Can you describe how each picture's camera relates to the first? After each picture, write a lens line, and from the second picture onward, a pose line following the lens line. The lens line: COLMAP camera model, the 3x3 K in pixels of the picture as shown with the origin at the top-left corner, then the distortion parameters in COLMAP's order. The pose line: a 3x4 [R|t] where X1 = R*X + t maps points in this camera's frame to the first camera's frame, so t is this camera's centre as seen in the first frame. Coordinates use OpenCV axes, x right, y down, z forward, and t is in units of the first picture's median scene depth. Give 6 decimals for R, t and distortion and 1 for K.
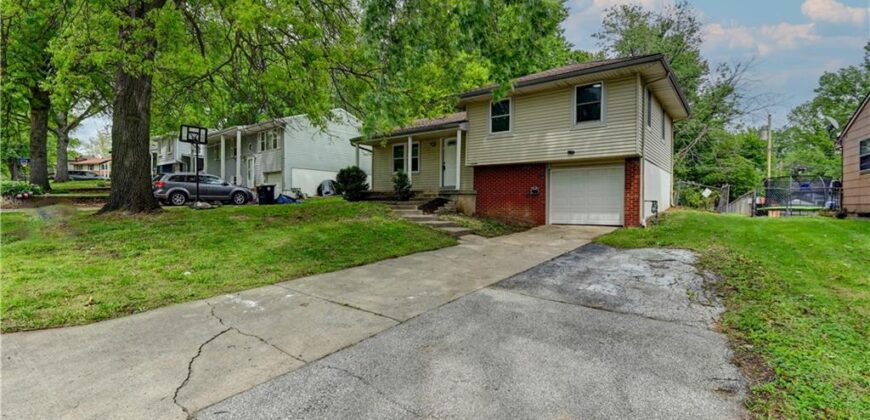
lens RADIAL K [[406.4, 0, 435.2], [0, 406.4, 180.4], [0, 0, 1]] dist [-0.001858, -0.000768]
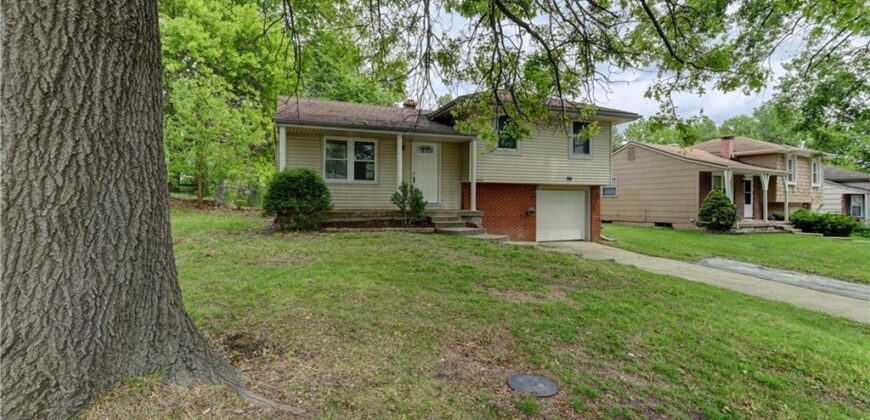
lens RADIAL K [[406.4, 0, 435.2], [0, 406.4, 180.4], [0, 0, 1]] dist [-0.001858, -0.000768]
pose [[0.516453, 0.039773, 0.855392, -0.757022], [-0.055900, 0.998356, -0.012671, -0.025703], [-0.854489, -0.041272, 0.517827, 0.673395]]
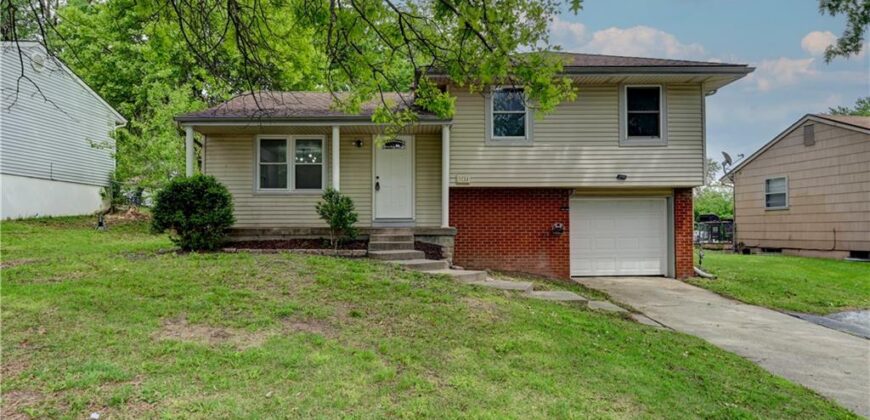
lens RADIAL K [[538.2, 0, 421.1], [0, 538.2, 189.0], [0, 0, 1]] dist [0.001642, -0.024548]
pose [[0.784602, 0.035503, 0.618982, -0.486346], [-0.030683, 0.999359, -0.018428, -0.018014], [-0.619240, -0.004534, 0.785189, 0.434670]]
